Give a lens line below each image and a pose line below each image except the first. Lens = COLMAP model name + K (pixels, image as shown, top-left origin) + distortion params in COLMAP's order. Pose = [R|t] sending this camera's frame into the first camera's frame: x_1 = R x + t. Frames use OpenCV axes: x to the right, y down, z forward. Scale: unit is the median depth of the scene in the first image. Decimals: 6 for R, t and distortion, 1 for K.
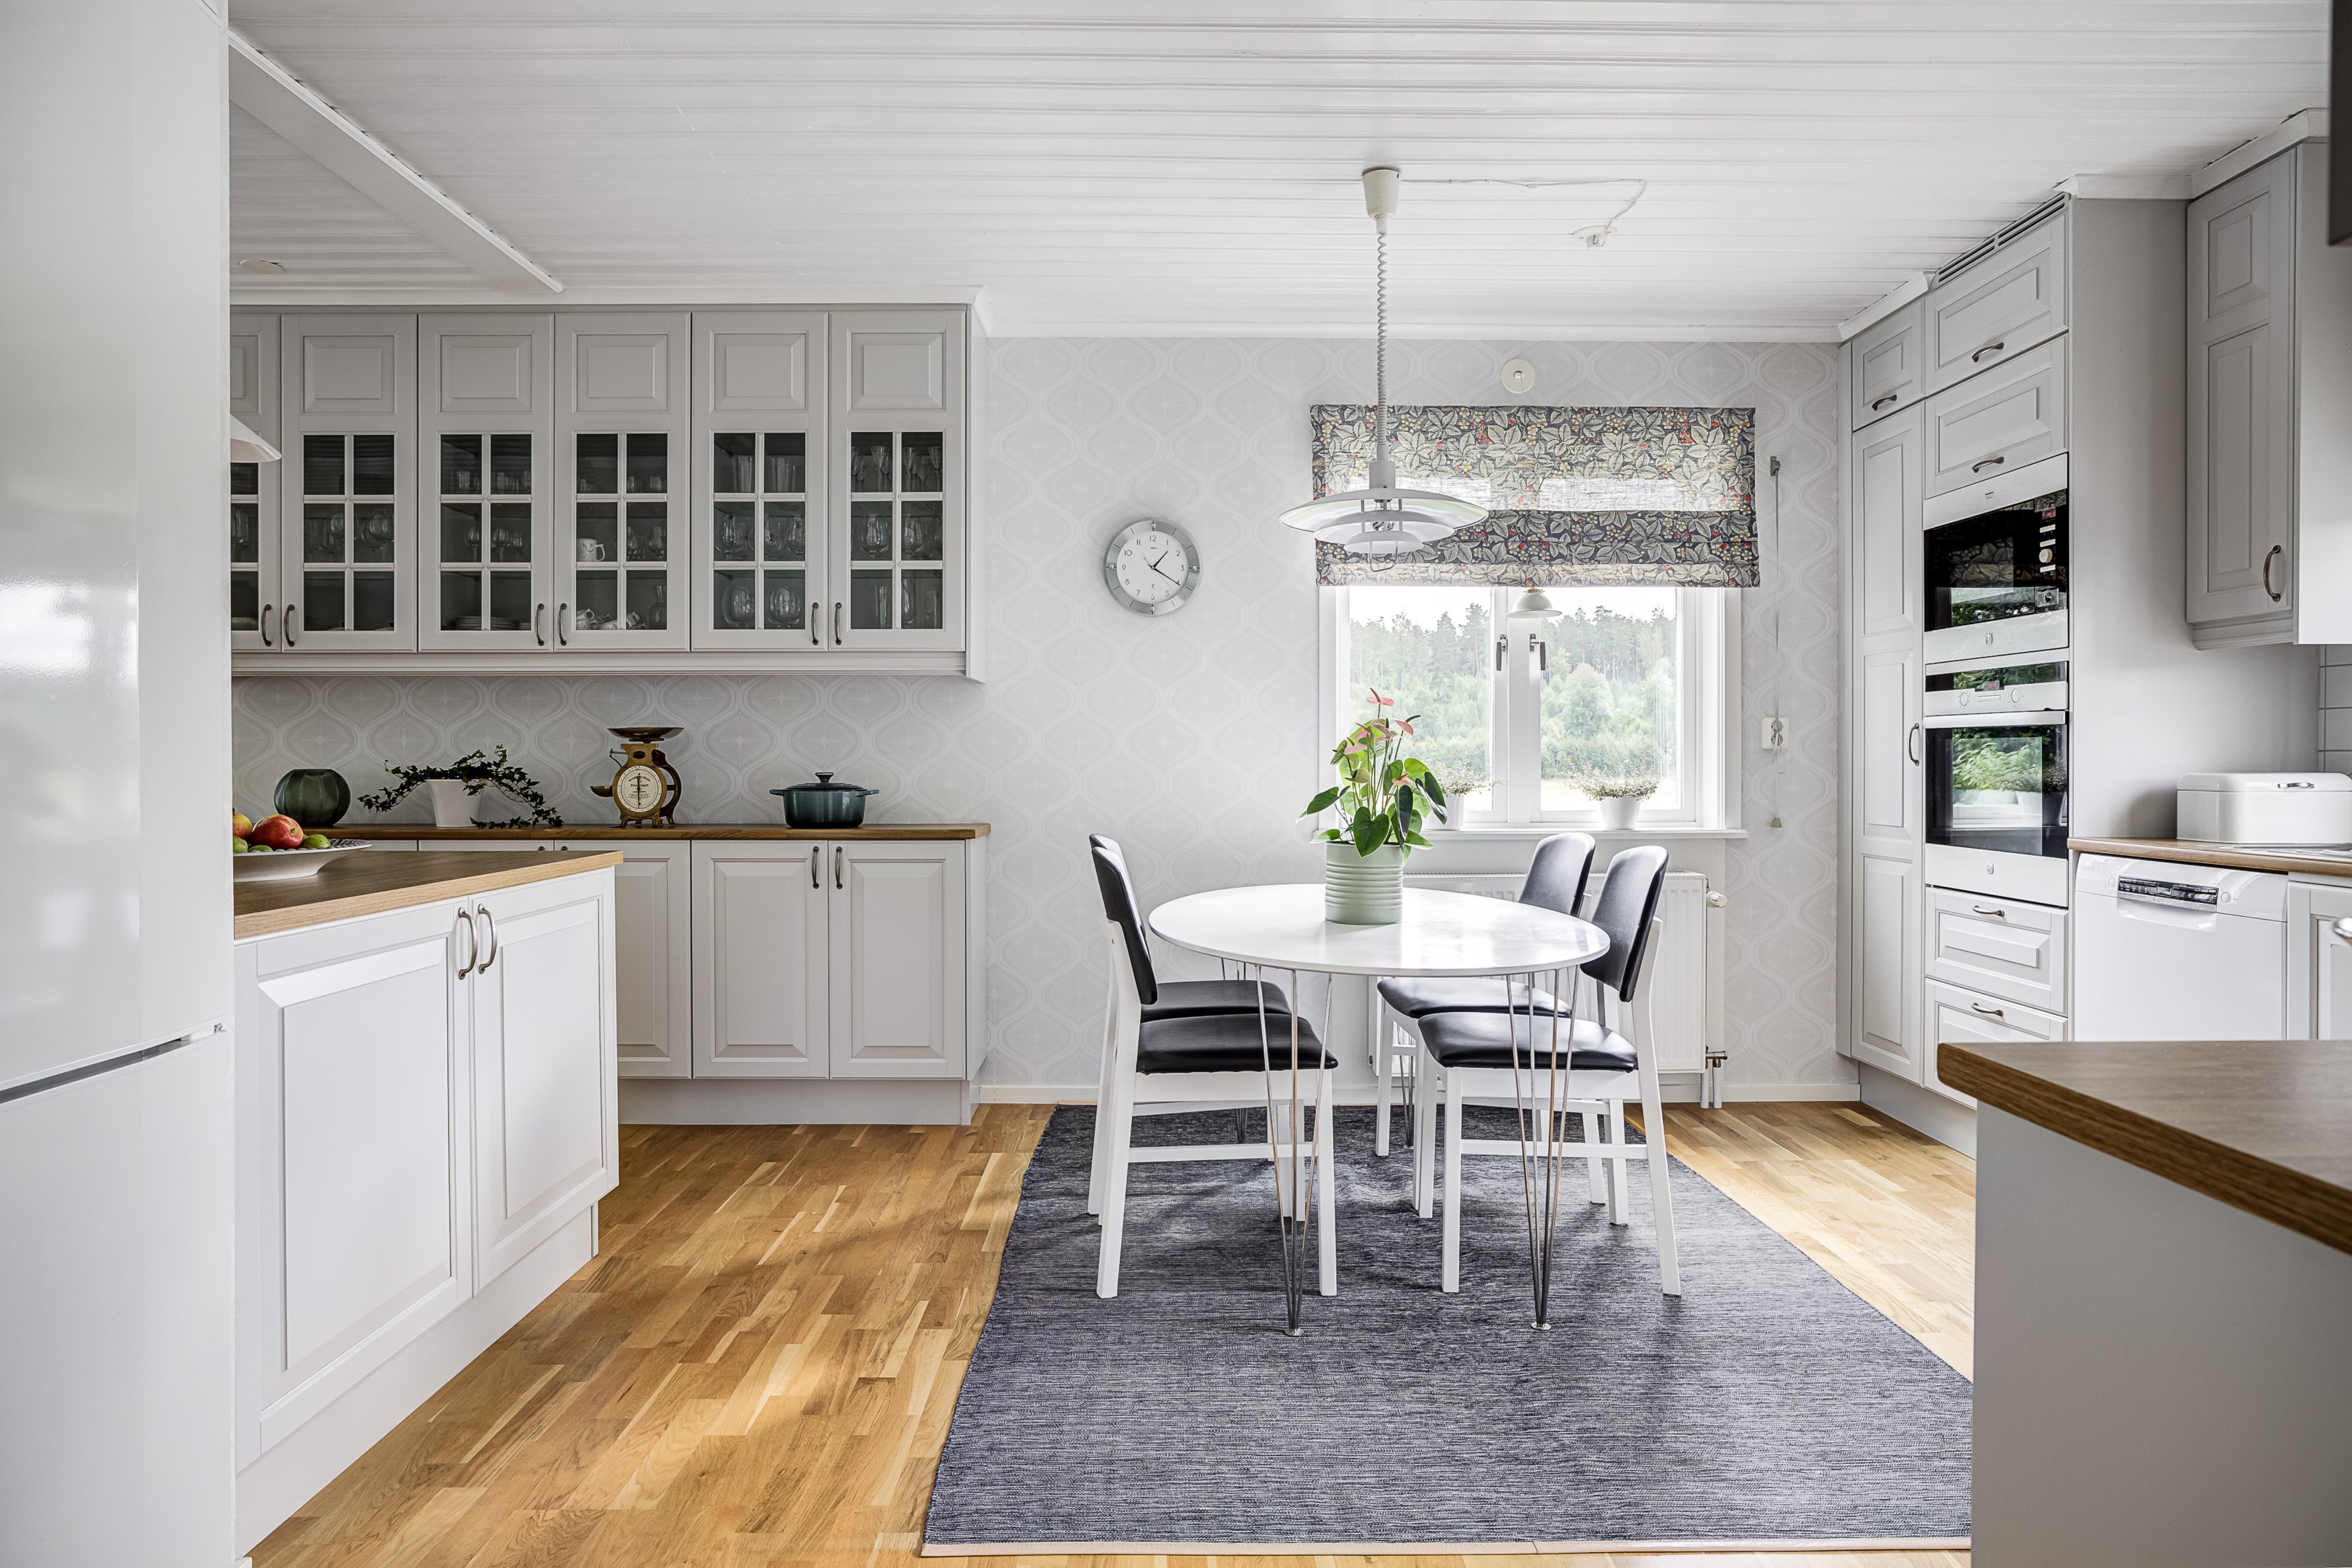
lens RADIAL K [[1336.2, 0, 1169.1], [0, 1336.2, 767.6], [0, 0, 1]] dist [-0.004654, 0.001262]
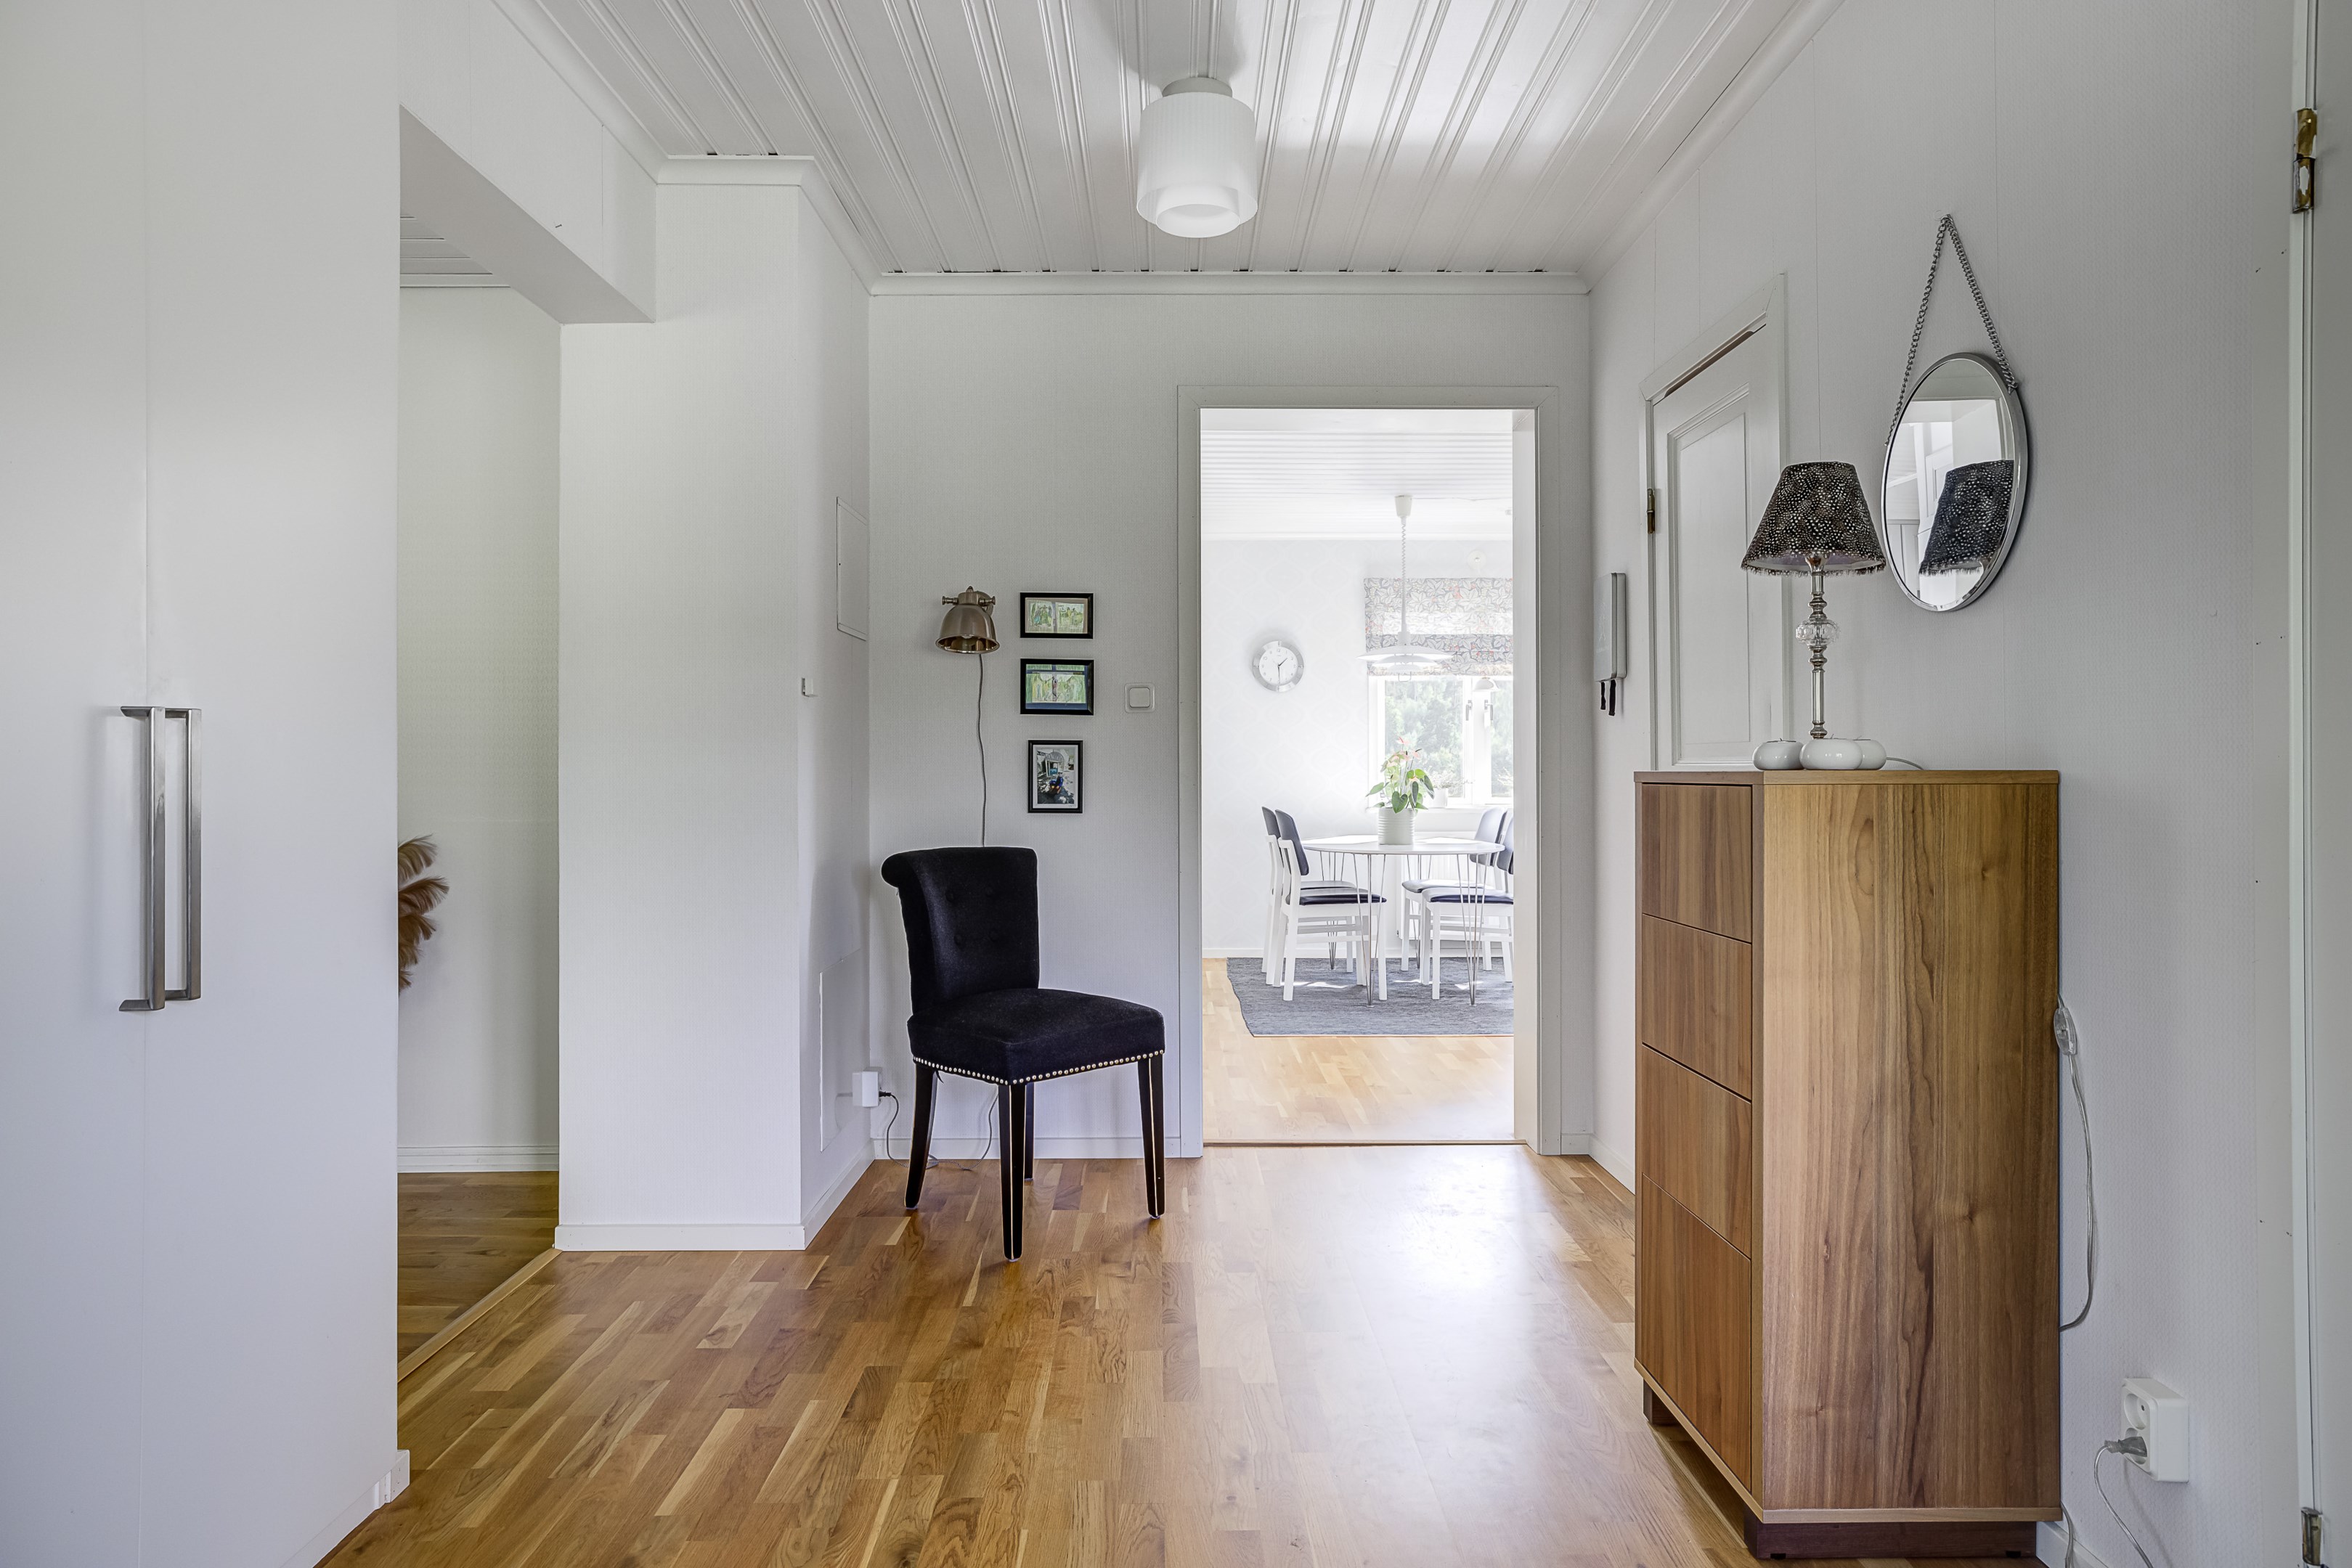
lens RADIAL K [[1398.4, 0, 1177.7], [0, 1398.4, 780.7], [0, 0, 1]] dist [-0.019250, 0.001414]
pose [[0.999989, -0.001416, 0.004385, -0.188240], [0.001415, 0.999999, 0.000178, 0.009177], [-0.004385, -0.000172, 0.999990, -1.090433]]
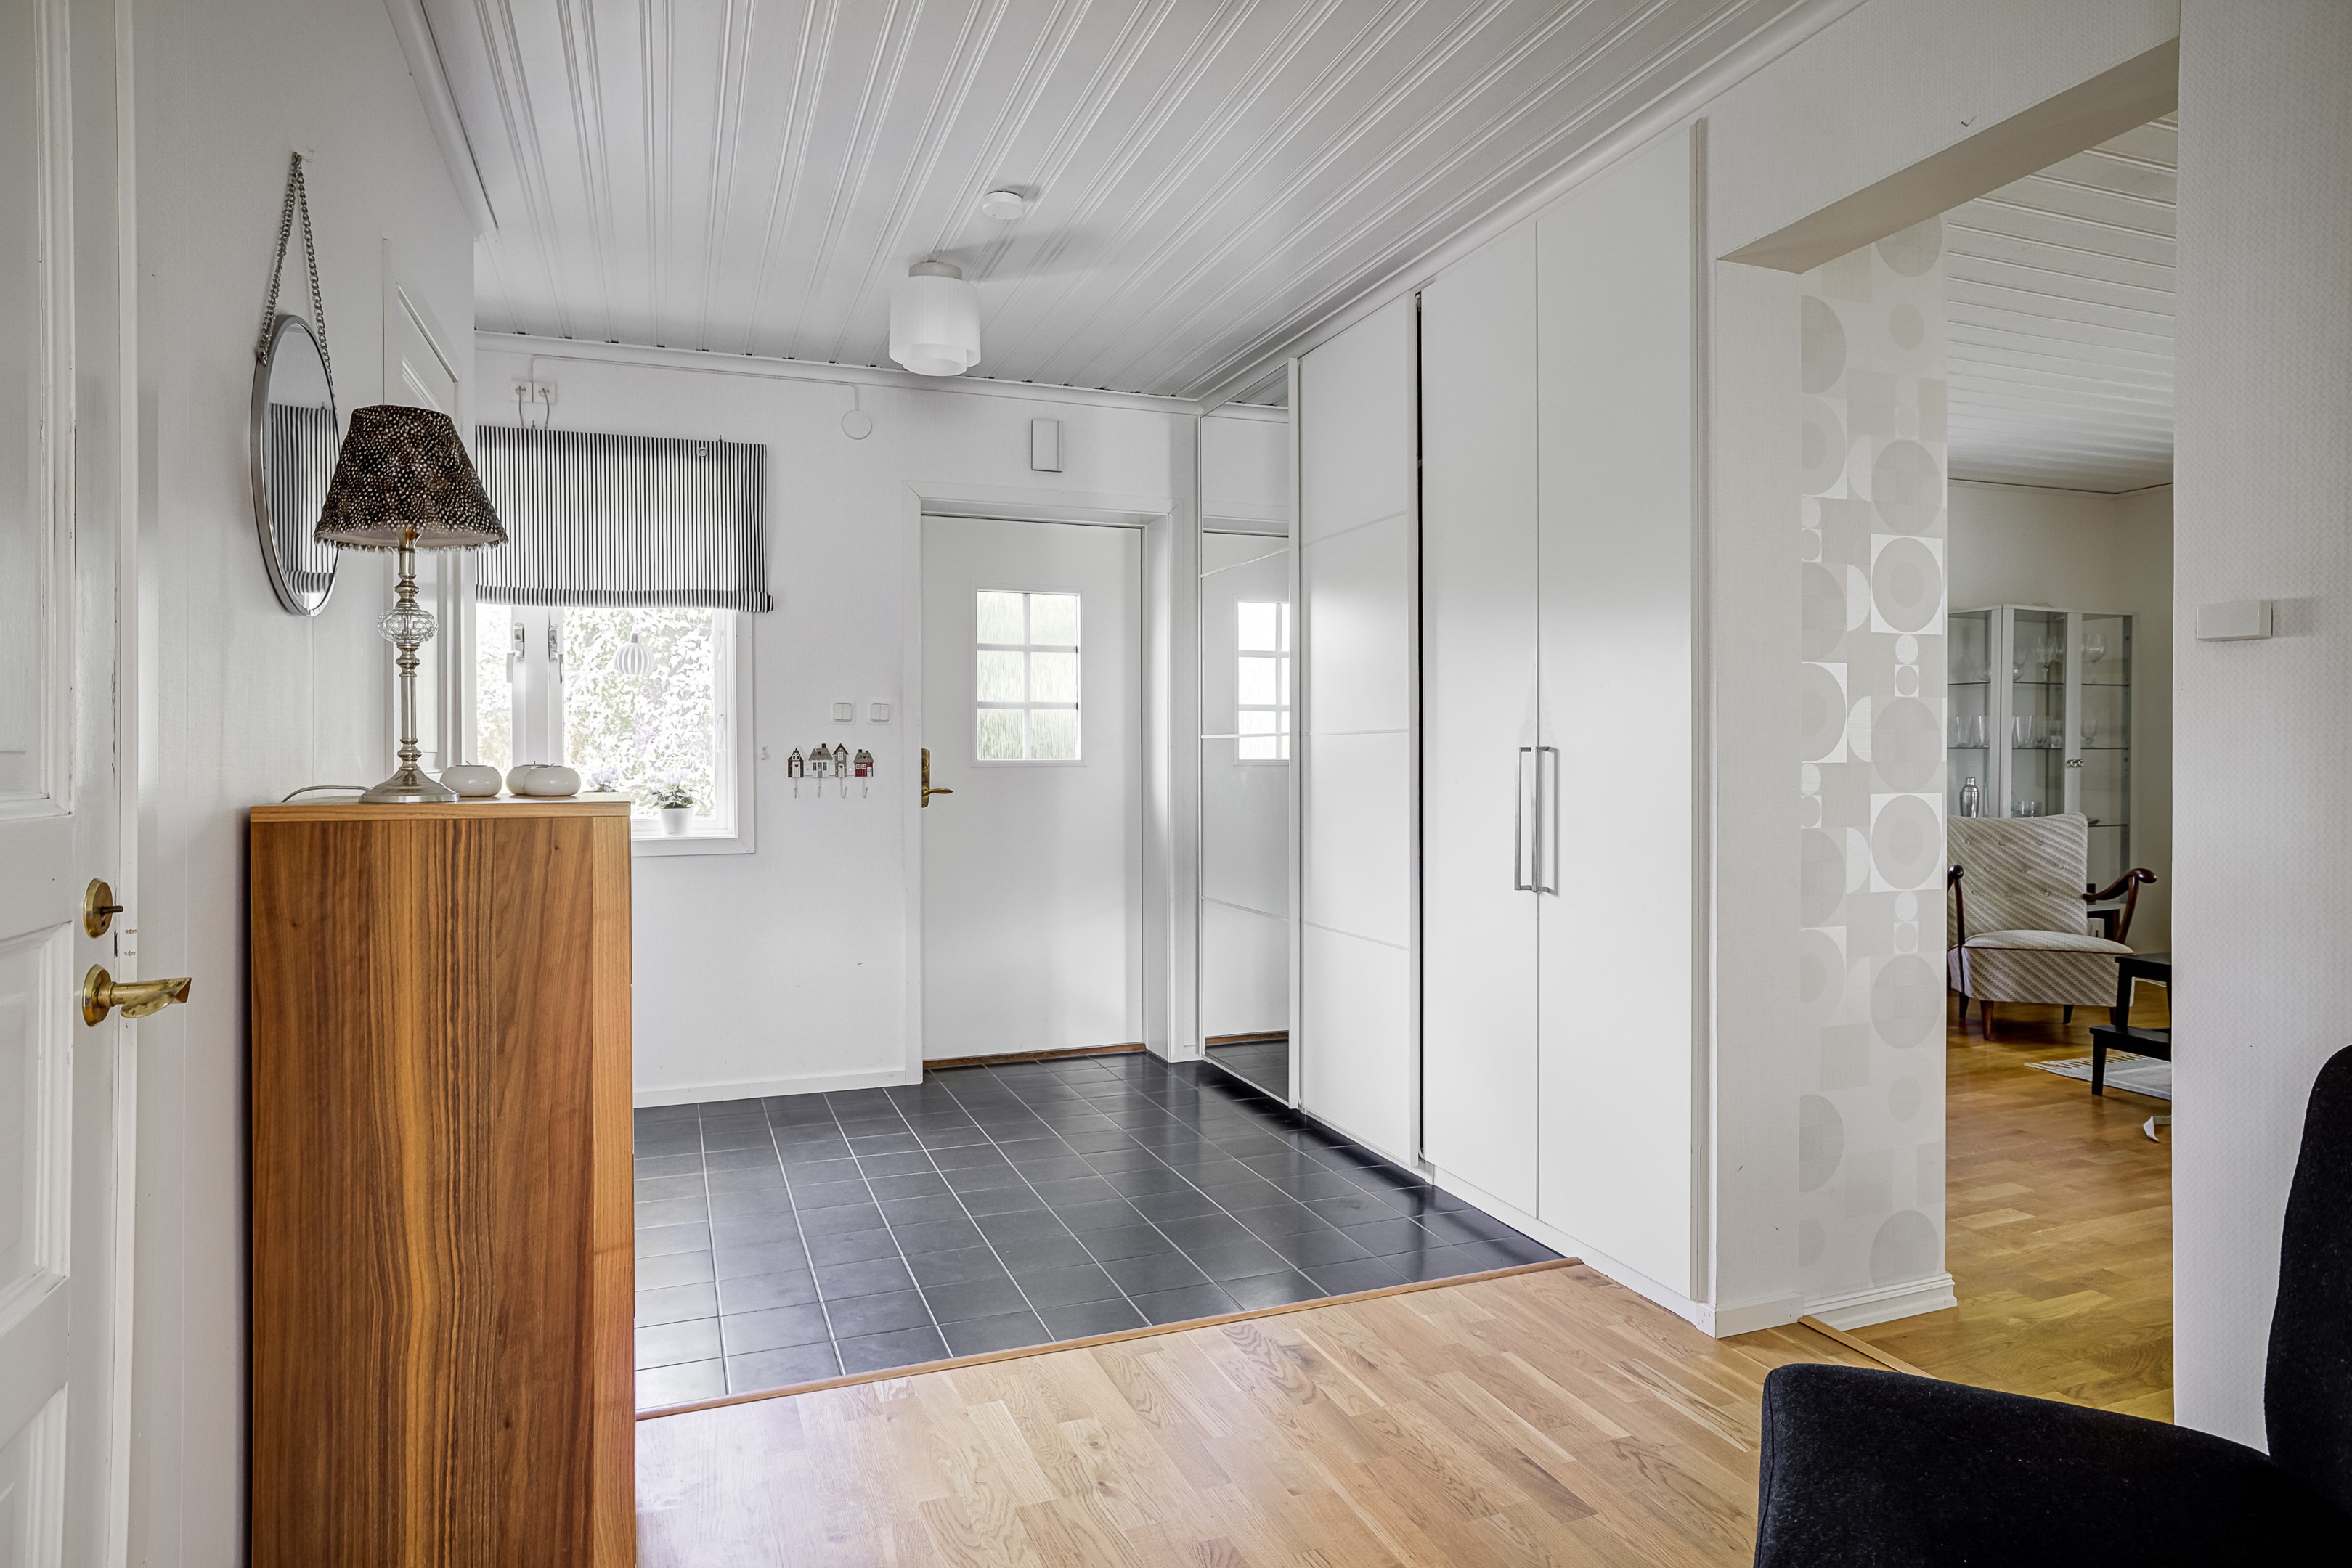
lens RADIAL K [[1336.2, 0, 1178.2], [0, 1336.2, 771.2], [0, 0, 1]] dist [-0.004654, 0.001262]
pose [[-0.933823, 0.004156, -0.357712, 0.146441], [-0.002007, 0.999856, 0.016857, -0.025289], [0.357731, 0.016459, -0.933680, 0.791322]]
